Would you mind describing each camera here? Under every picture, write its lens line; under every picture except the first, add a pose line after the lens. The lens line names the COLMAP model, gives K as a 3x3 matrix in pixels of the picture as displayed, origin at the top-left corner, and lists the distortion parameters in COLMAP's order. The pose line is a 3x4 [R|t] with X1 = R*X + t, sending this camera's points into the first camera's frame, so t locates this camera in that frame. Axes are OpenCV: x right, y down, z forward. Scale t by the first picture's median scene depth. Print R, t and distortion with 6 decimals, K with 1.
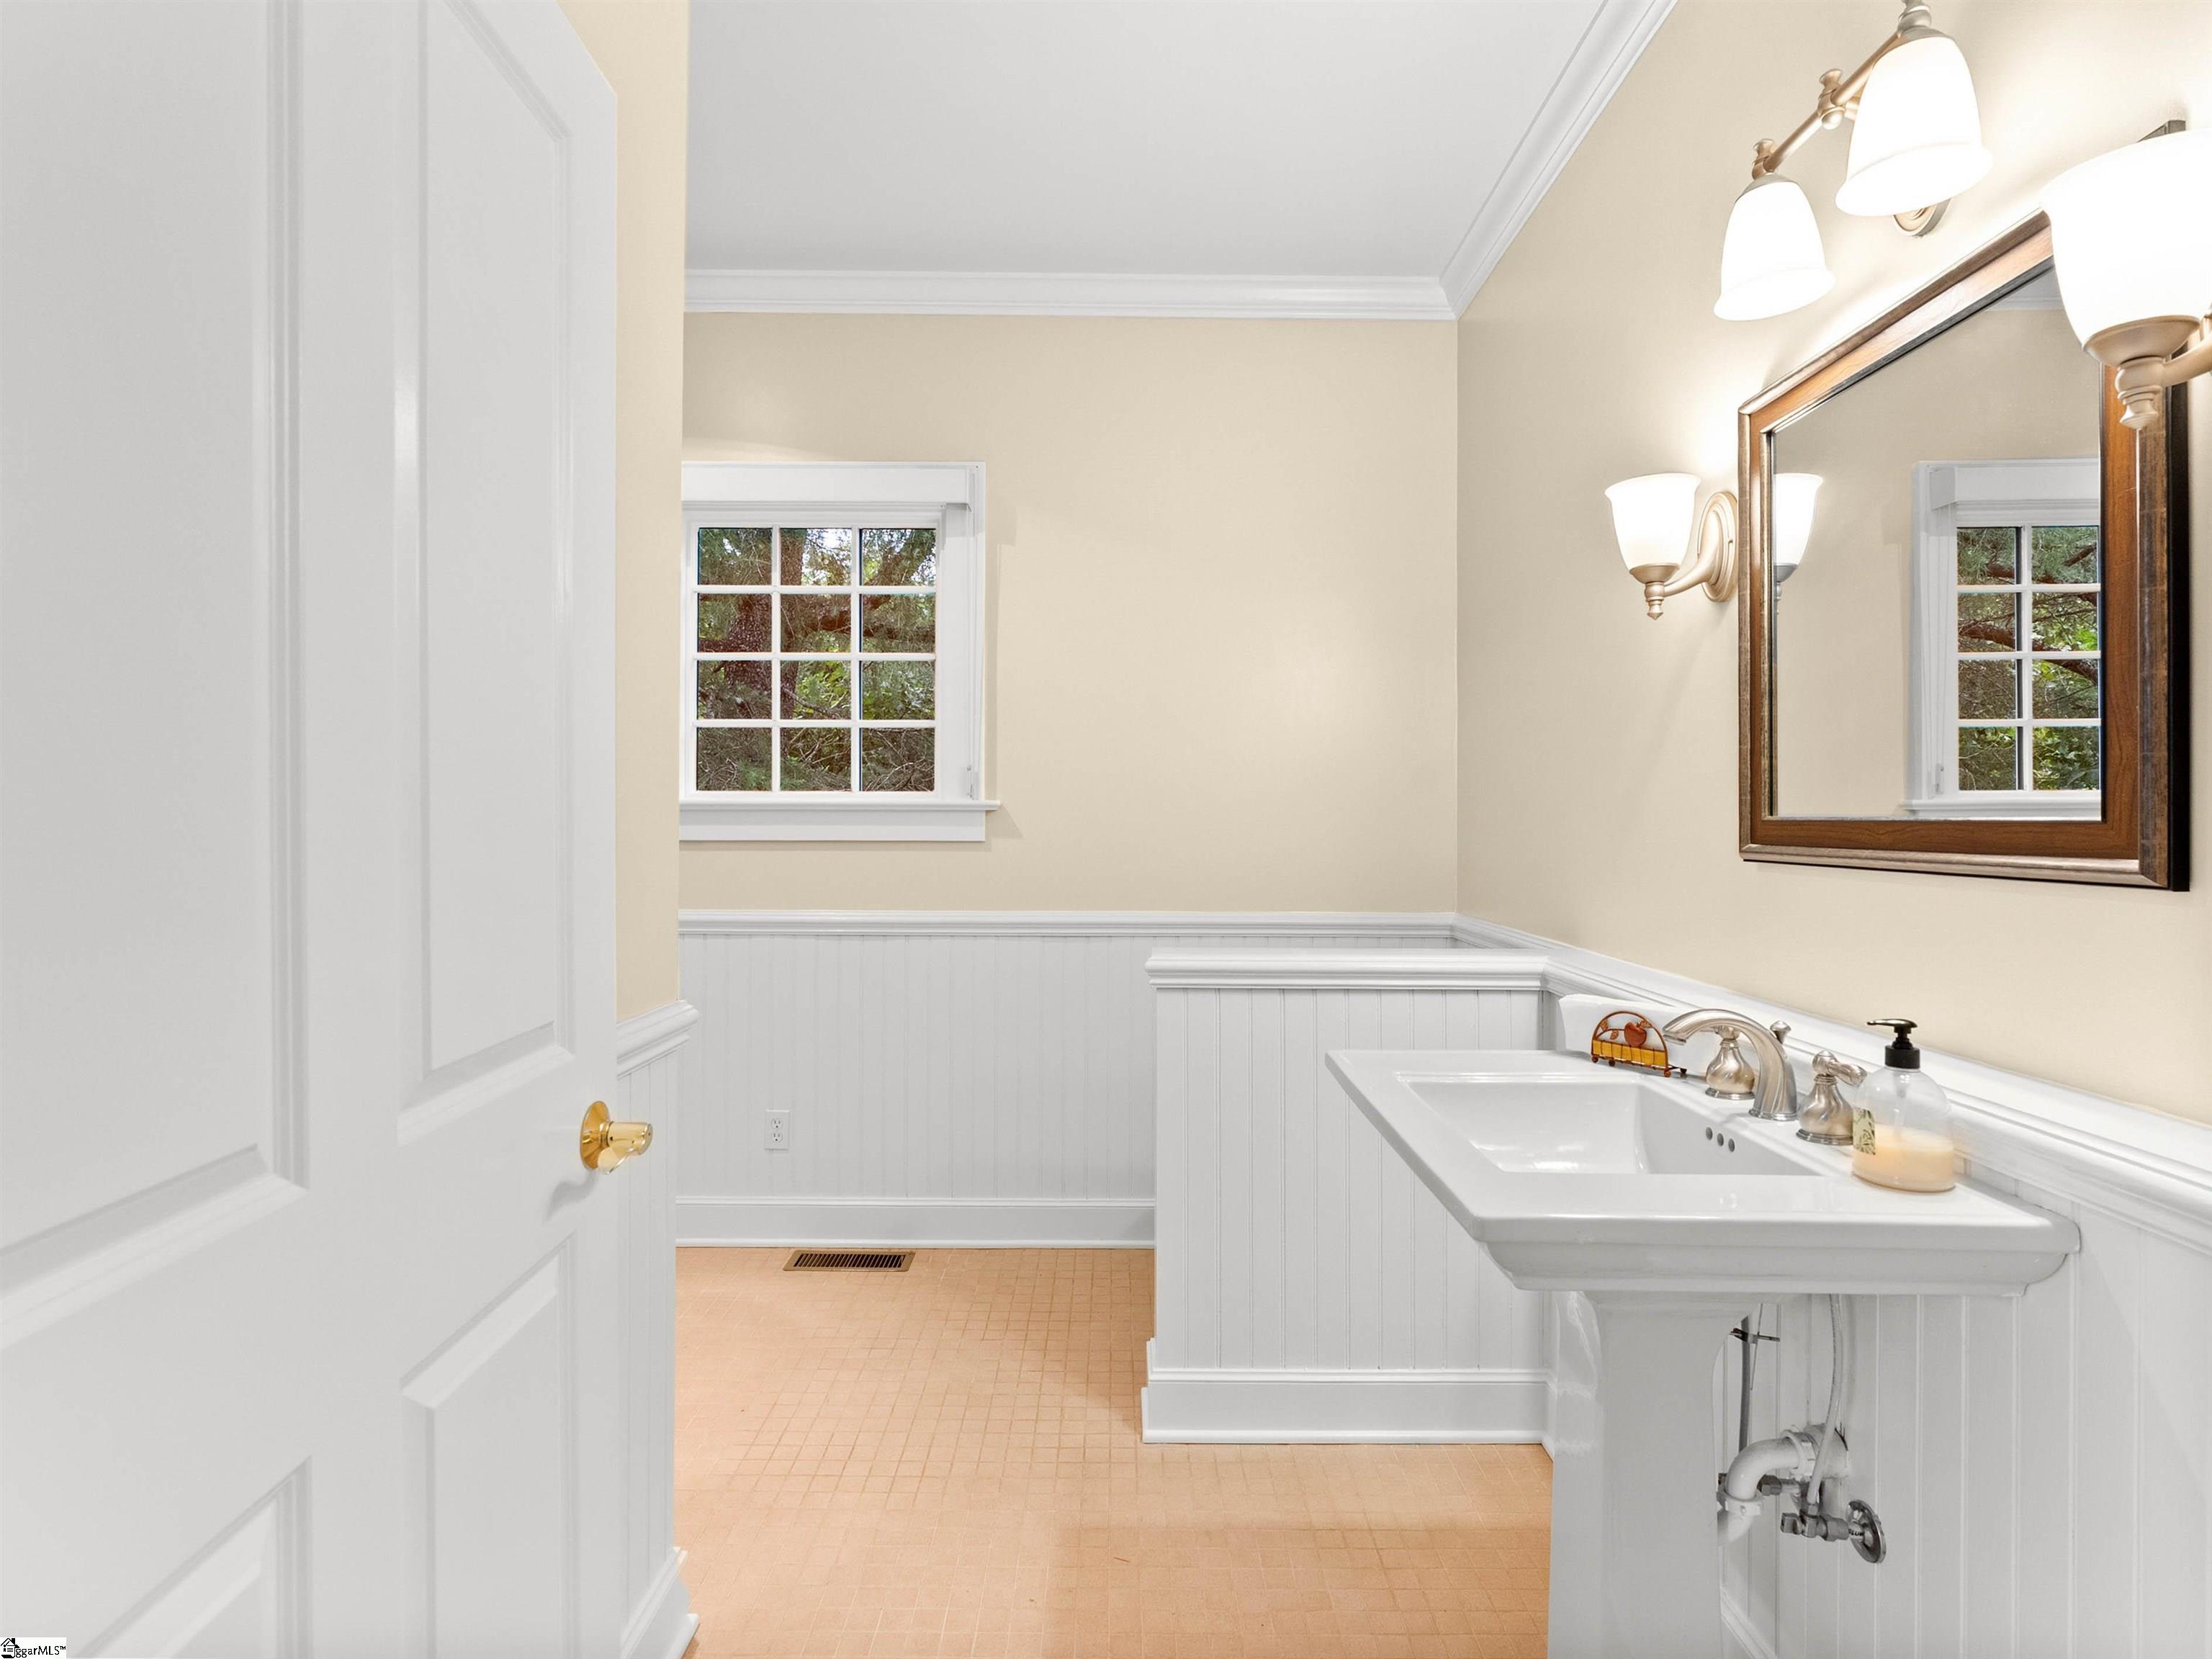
lens RADIAL K [[1127.8, 0, 1118.1], [0, 1127.8, 815.1], [0, 0, 1]] dist [-0.011967, 0.002864]
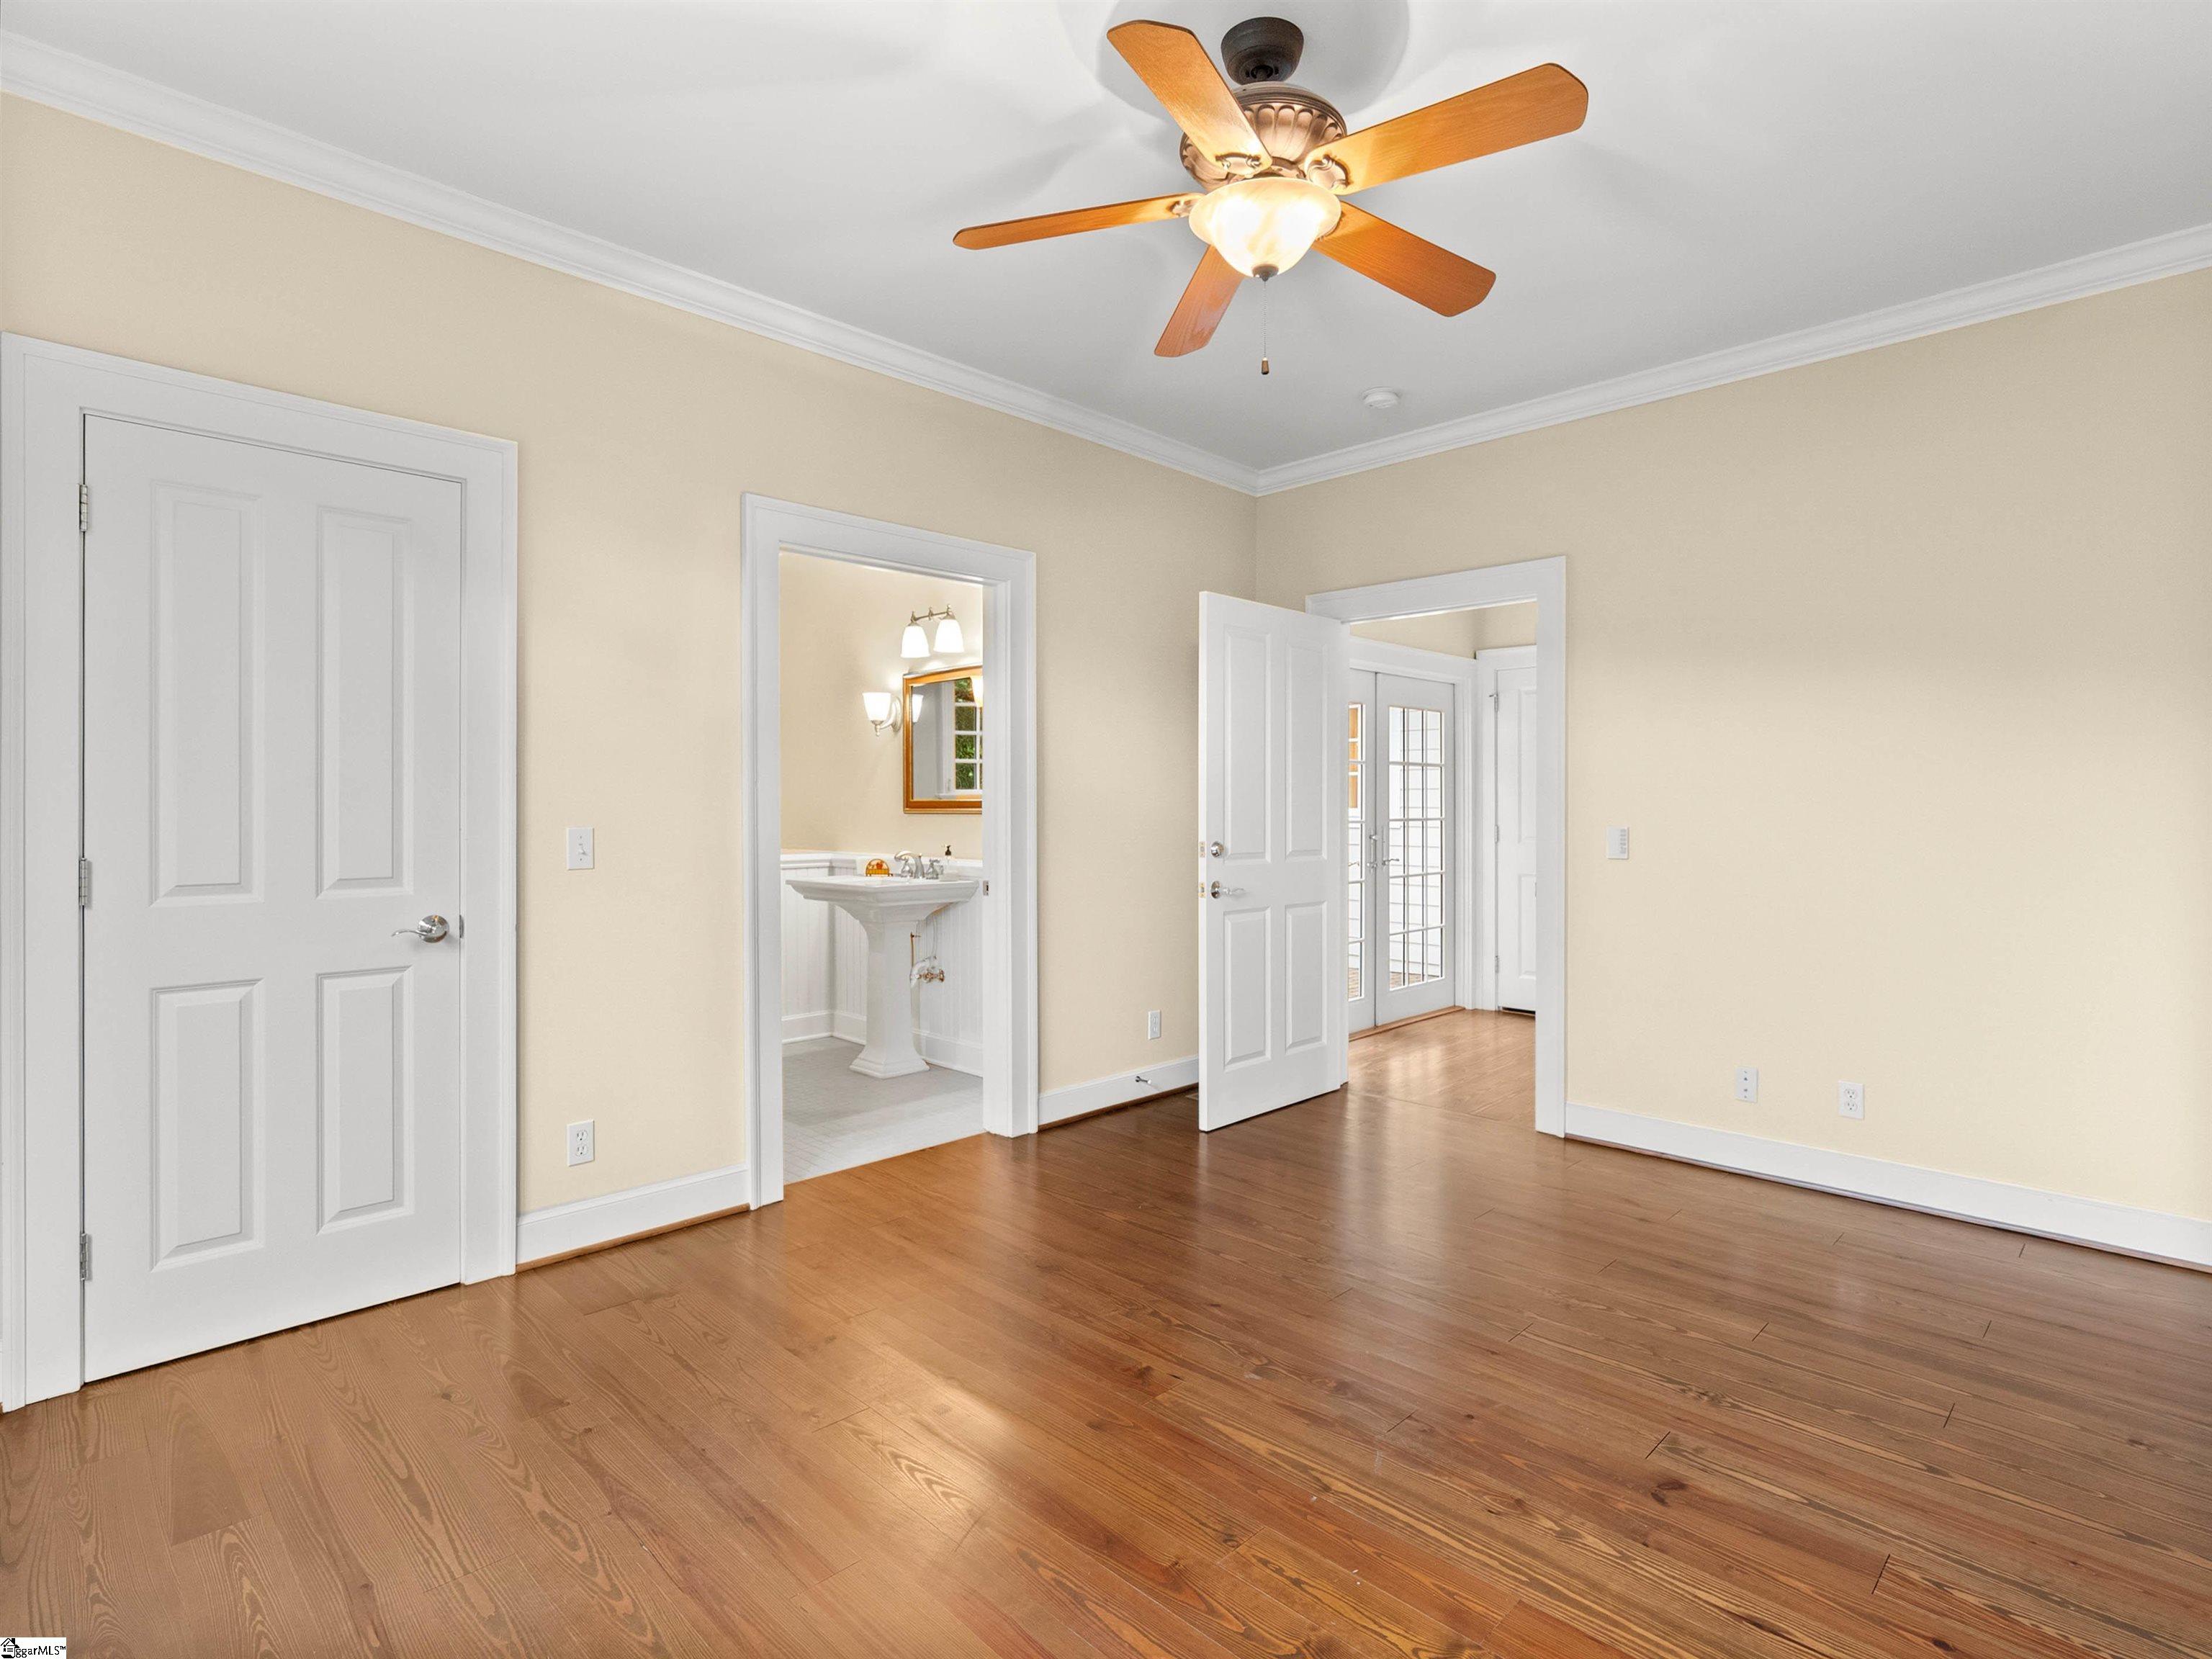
lens RADIAL K [[1127.8, 0, 1106.5], [0, 1127.8, 814.2], [0, 0, 1]] dist [-0.011967, 0.002864]
pose [[0.711253, -0.010552, 0.702857, -1.306118], [0.003458, 0.999928, 0.011512, 0.005555], [-0.702927, -0.005757, 0.711238, -1.714742]]
